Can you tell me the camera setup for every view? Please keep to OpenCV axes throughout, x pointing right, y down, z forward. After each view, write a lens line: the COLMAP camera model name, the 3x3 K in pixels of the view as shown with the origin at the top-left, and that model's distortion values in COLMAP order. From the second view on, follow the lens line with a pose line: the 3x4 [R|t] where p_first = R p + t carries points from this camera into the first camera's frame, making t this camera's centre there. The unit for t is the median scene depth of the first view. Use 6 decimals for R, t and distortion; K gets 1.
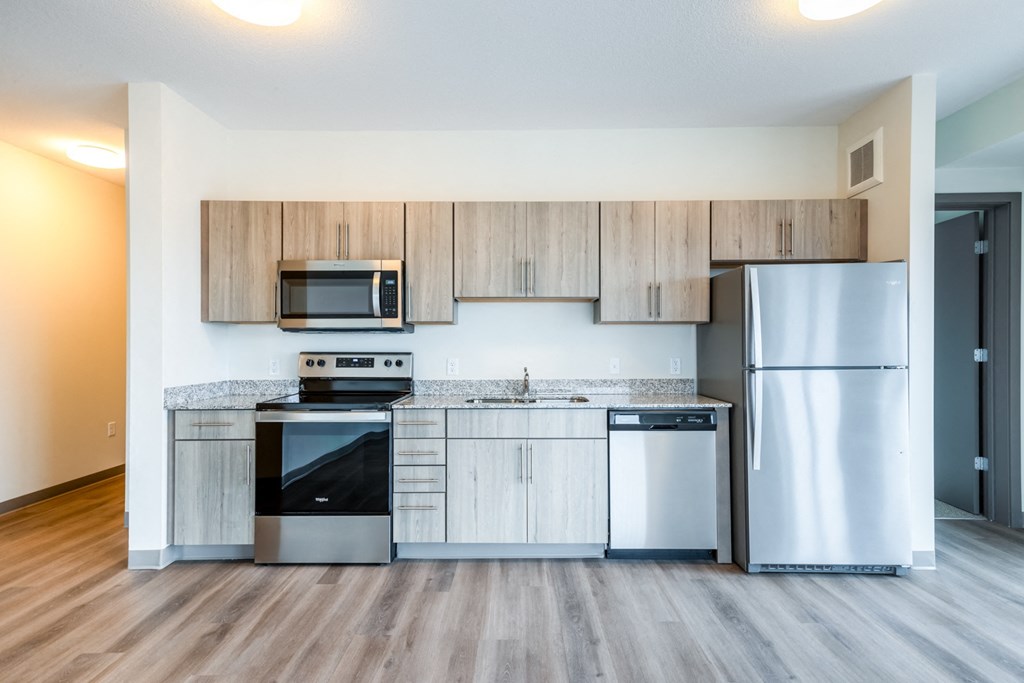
lens RADIAL K [[533.8, 0, 515.9], [0, 533.8, 340.3], [0, 0, 1]] dist [0.019832, -0.006359]
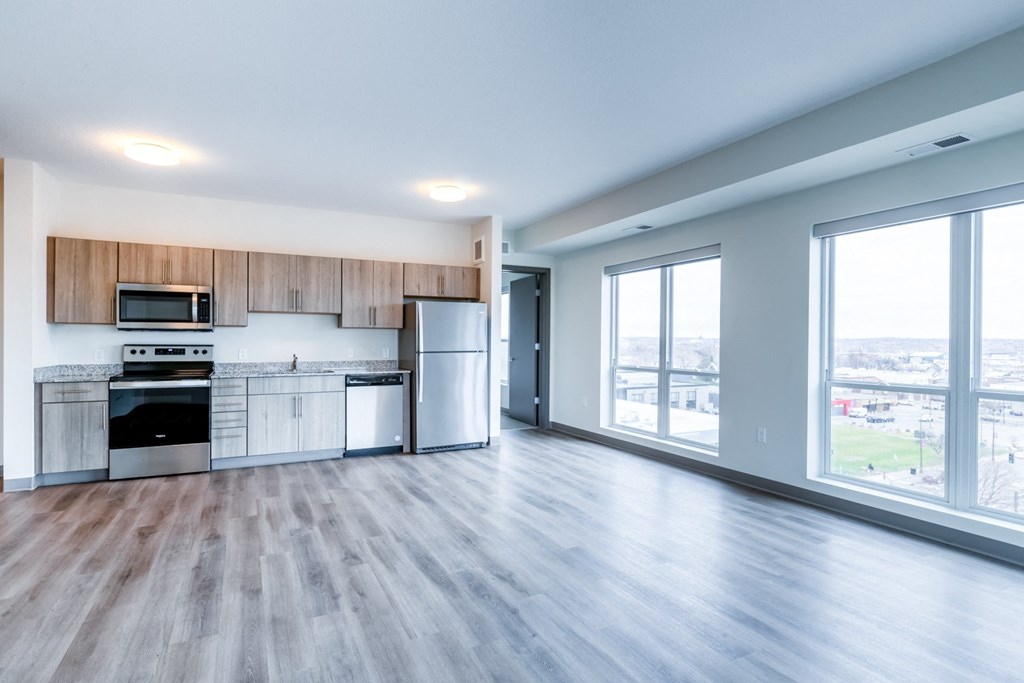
lens RADIAL K [[533.8, 0, 506.2], [0, 533.8, 345.1], [0, 0, 1]] dist [0.019832, -0.006359]
pose [[0.899446, 0.001409, 0.437029, -0.124629], [-0.007745, 0.999889, 0.012716, -0.002810], [-0.436963, -0.014822, 0.899357, -0.820058]]
